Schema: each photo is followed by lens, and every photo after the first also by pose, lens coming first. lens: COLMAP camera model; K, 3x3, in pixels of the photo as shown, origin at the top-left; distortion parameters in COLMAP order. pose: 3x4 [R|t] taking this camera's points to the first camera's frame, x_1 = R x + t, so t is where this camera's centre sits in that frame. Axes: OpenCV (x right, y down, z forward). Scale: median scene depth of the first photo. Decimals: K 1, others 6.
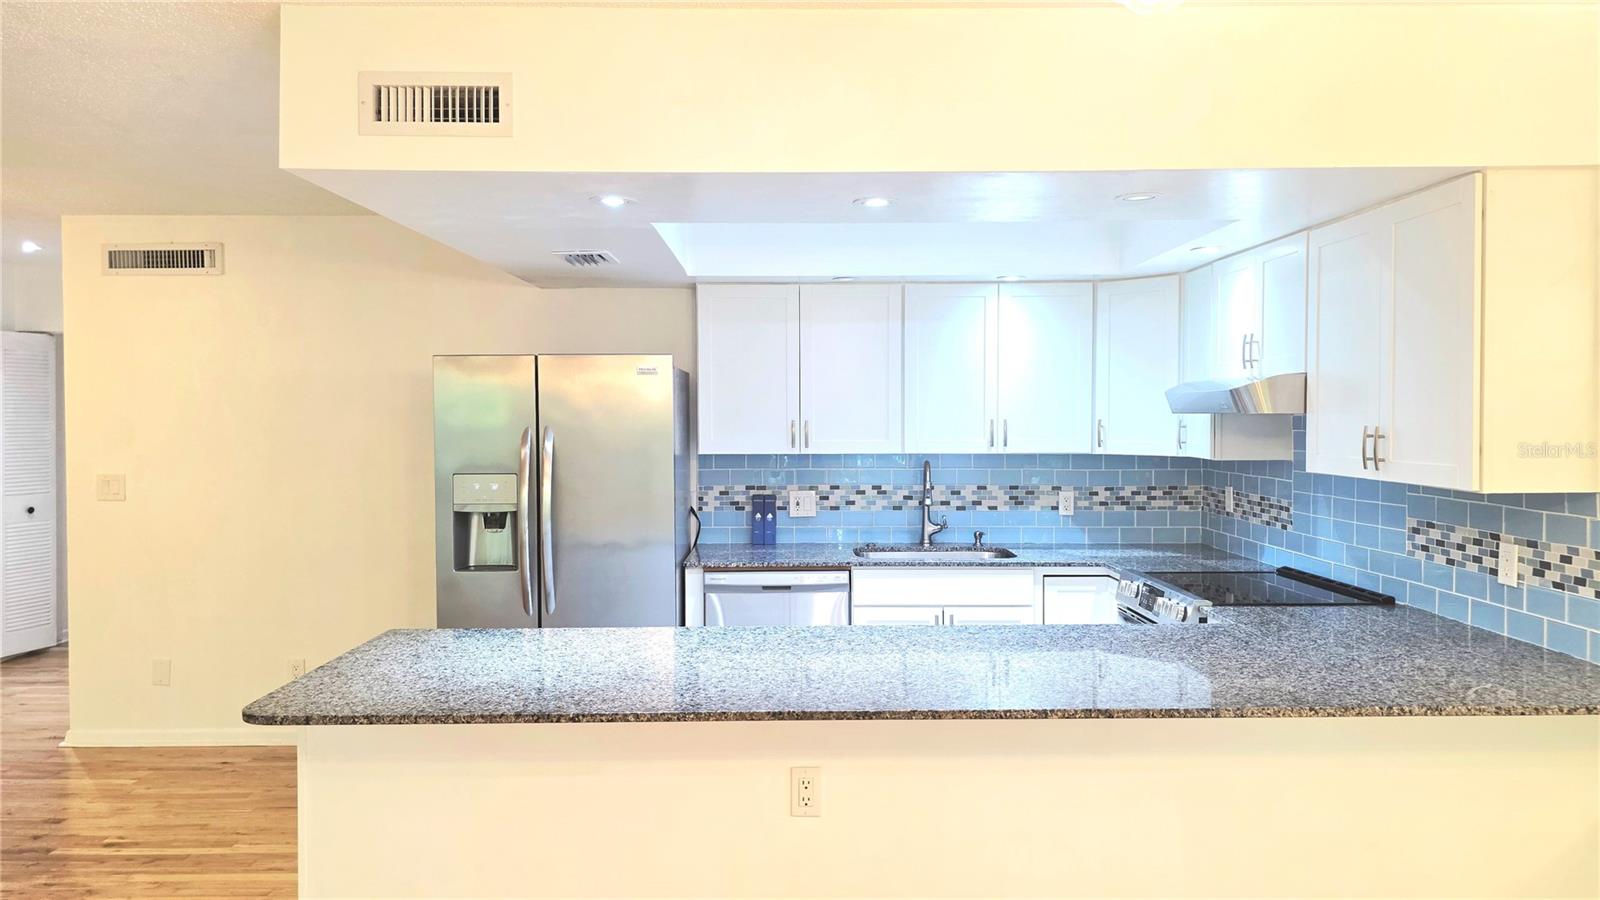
lens RADIAL K [[1079.7, 0, 789.0], [0, 1079.7, 427.3], [0, 0, 1]] dist [0.065546, -0.062679]
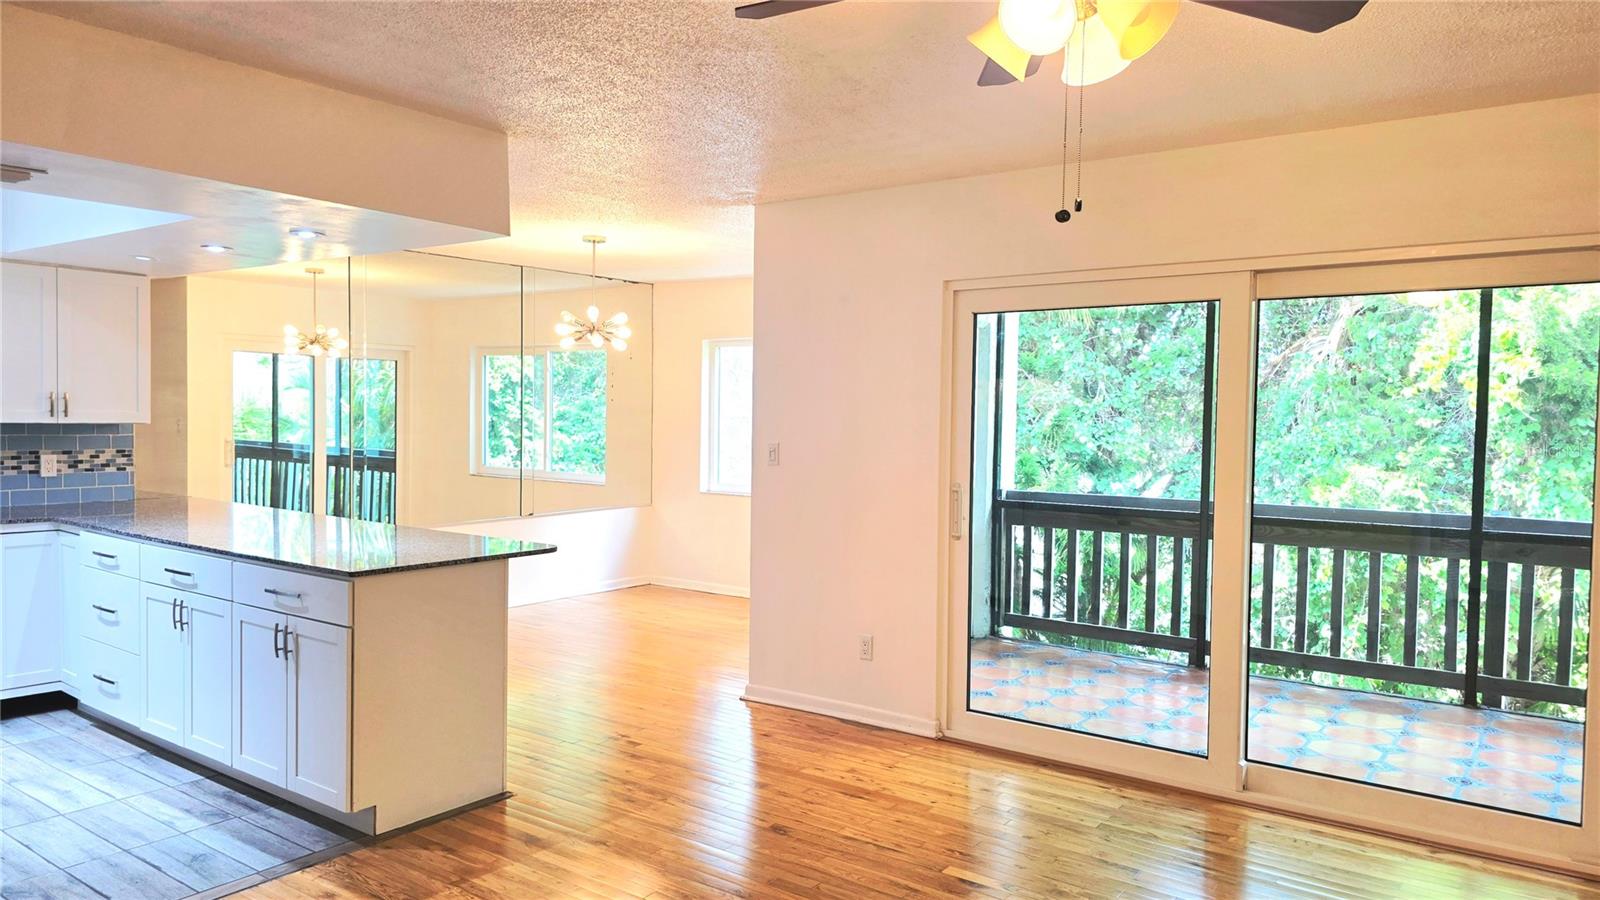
lens RADIAL K [[1079.7, 0, 814.1], [0, 1079.7, 453.5], [0, 0, 1]] dist [0.065546, -0.062679]
pose [[-0.807719, -0.034931, 0.588532, -1.064847], [-0.007537, 0.998773, 0.048936, 0.000976], [-0.589520, 0.035091, -0.806991, 1.224544]]
